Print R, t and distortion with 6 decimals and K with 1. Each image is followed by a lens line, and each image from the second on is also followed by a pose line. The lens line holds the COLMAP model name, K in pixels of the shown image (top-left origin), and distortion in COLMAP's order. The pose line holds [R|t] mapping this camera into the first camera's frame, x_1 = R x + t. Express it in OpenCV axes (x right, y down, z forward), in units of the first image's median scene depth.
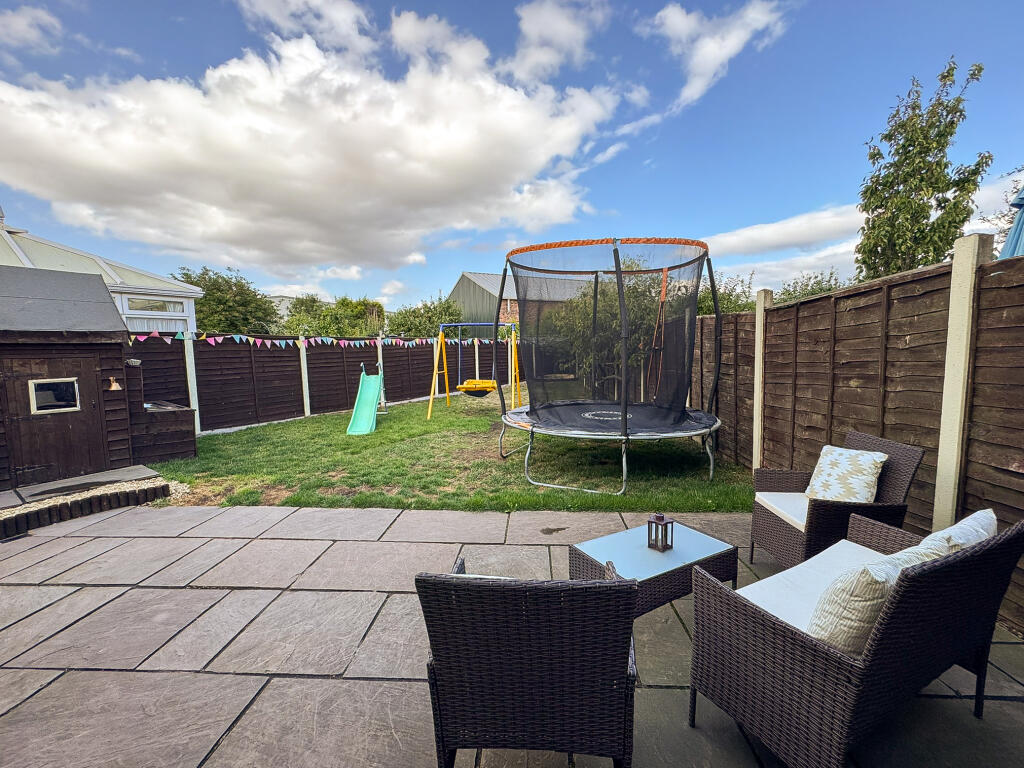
lens RADIAL K [[412.0, 0, 512.0], [0, 412.0, 384.0], [0, 0, 1]] dist [-0.001266, 0.000007]
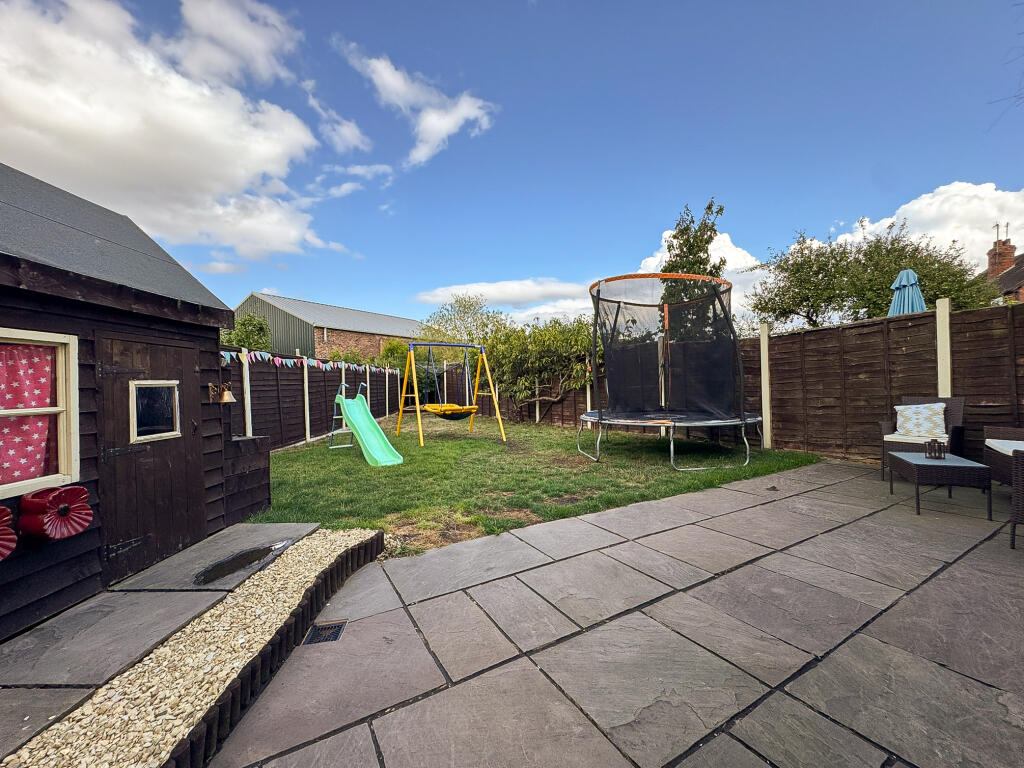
lens RADIAL K [[415.5, 0, 512.0], [0, 415.5, 384.0], [0, 0, 1]] dist [-0.002362, -0.000107]
pose [[0.835319, -0.002900, 0.549759, -1.048732], [0.055742, 0.995280, -0.079445, 0.067206], [-0.546933, 0.097007, 0.831537, 0.263365]]
